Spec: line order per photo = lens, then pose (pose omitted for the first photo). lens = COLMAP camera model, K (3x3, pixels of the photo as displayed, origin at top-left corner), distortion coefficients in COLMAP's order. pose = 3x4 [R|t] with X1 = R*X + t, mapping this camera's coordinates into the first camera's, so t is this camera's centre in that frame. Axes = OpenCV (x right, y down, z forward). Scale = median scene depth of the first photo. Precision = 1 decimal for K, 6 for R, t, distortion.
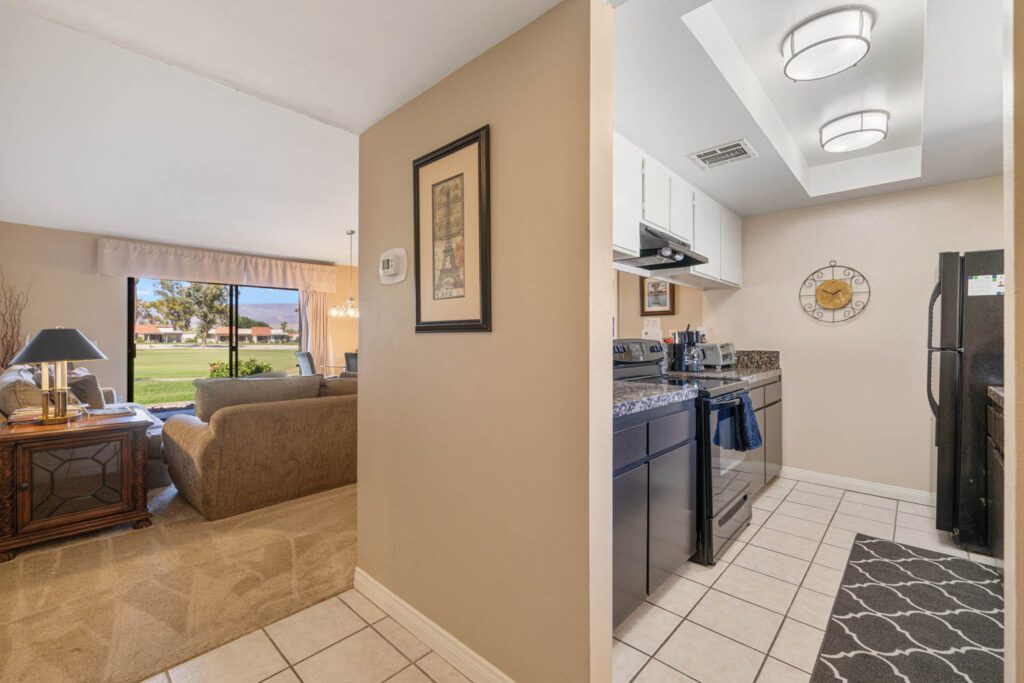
lens RADIAL K [[437.7, 0, 514.1], [0, 437.7, 339.3], [0, 0, 1]] dist [0.013449, 0.000062]
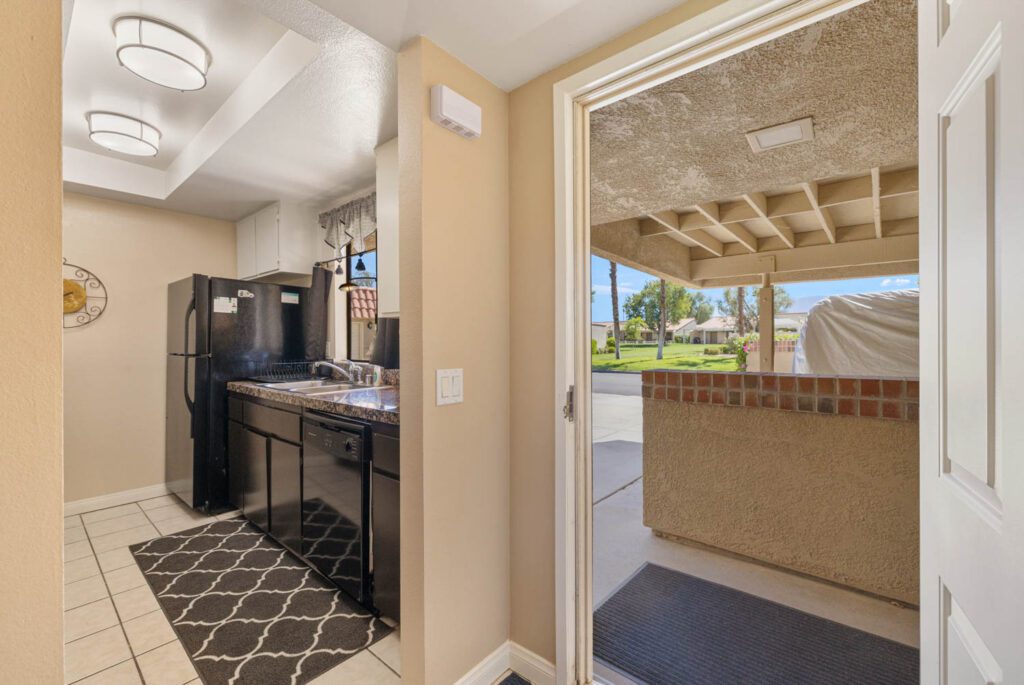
lens RADIAL K [[437.7, 0, 509.4], [0, 437.7, 340.9], [0, 0, 1]] dist [0.013449, 0.000062]
pose [[-0.021281, -0.002330, 0.999771, -0.248179], [0.005293, 0.999983, 0.002443, -0.015466], [-0.999760, 0.005344, -0.021268, 0.198092]]
